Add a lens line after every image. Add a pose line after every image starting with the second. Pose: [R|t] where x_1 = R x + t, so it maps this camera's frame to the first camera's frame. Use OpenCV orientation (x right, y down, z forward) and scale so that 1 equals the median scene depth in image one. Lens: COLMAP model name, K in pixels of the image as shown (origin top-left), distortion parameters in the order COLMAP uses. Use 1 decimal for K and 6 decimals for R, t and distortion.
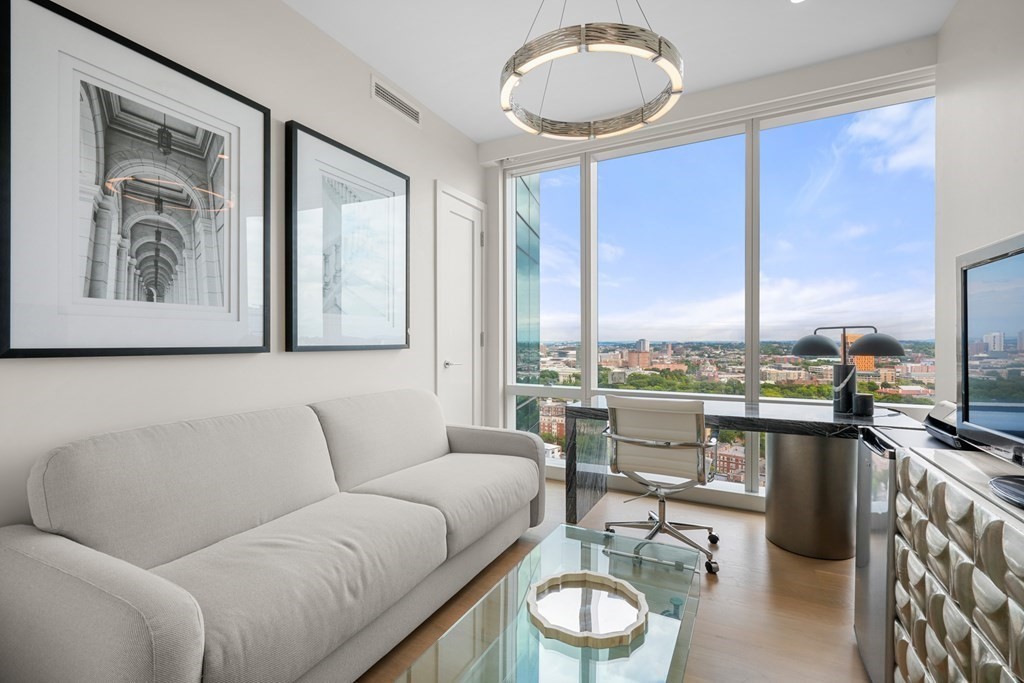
lens RADIAL K [[463.3, 0, 521.7], [0, 463.3, 333.5], [0, 0, 1]] dist [0.003042, -0.000919]
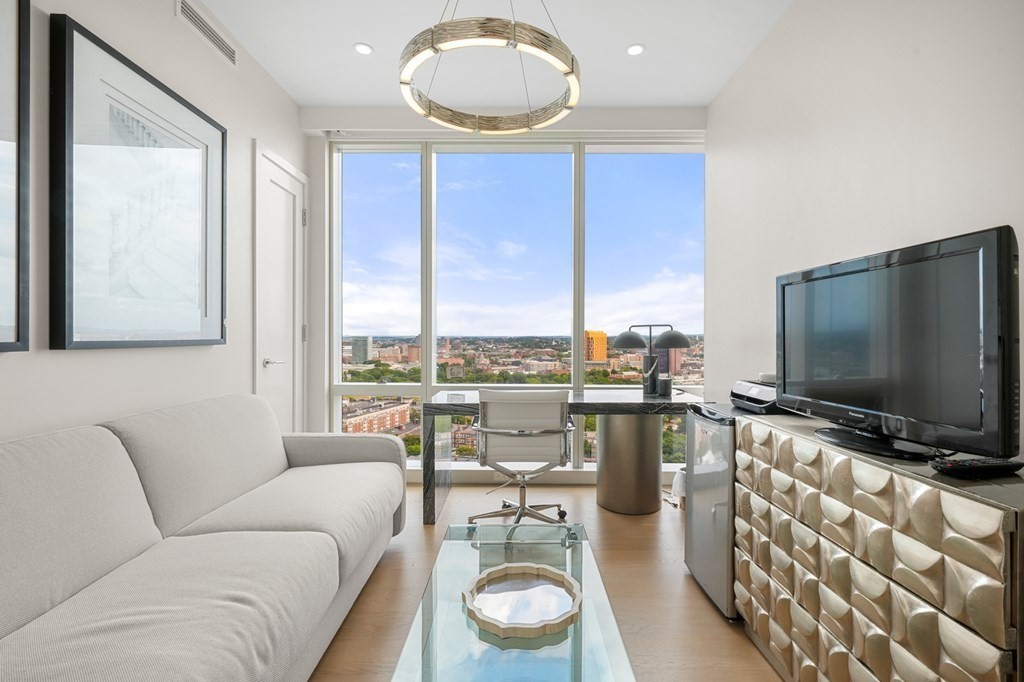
lens RADIAL K [[463.3, 0, 531.0], [0, 463.3, 329.2], [0, 0, 1]] dist [0.003042, -0.000919]
pose [[0.883462, 0.010415, 0.468386, -0.188072], [-0.011457, 0.999934, -0.000624, 0.001414], [-0.468362, -0.004815, 0.883524, 0.057957]]
